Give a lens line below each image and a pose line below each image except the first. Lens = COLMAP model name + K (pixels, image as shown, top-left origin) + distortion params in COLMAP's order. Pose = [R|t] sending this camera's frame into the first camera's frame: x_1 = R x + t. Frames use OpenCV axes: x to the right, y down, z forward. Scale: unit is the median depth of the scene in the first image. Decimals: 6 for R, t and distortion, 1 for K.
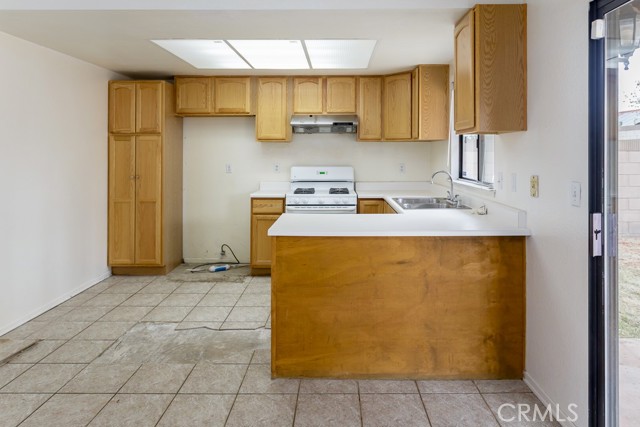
lens RADIAL K [[442.3, 0, 345.7], [0, 442.3, 151.4], [0, 0, 1]] dist [-0.001981, 0.003935]
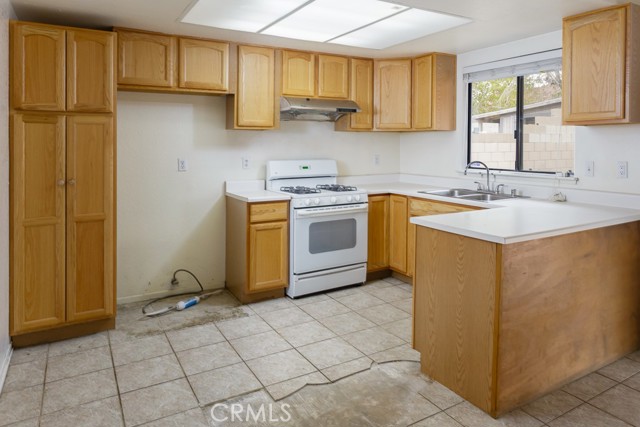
lens RADIAL K [[442.3, 0, 345.7], [0, 442.3, 151.4], [0, 0, 1]] dist [-0.001981, 0.003935]
pose [[0.842523, -0.008301, 0.538597, -0.479617], [-0.000964, 0.999856, 0.016919, 0.003836], [-0.538660, -0.014774, 0.842394, 0.268583]]
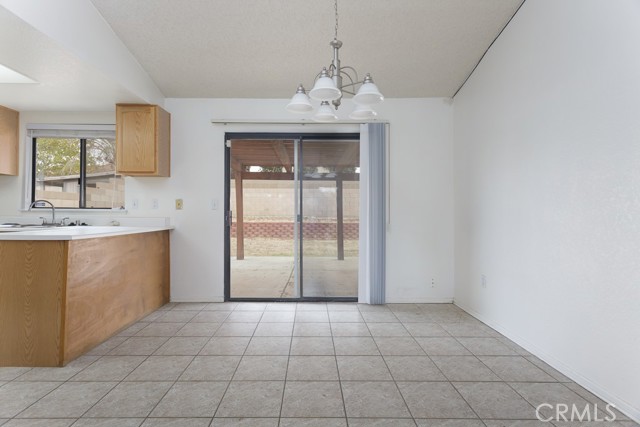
lens RADIAL K [[304.2, 0, 320.0], [0, 304.2, 213.5], [0, 0, 1]] dist [0.002913, 0.000023]
pose [[-0.035065, 0.002677, 0.999381, -0.561241], [-0.003745, 0.999989, -0.002810, 0.067745], [-0.999378, -0.003841, -0.035055, 0.210270]]
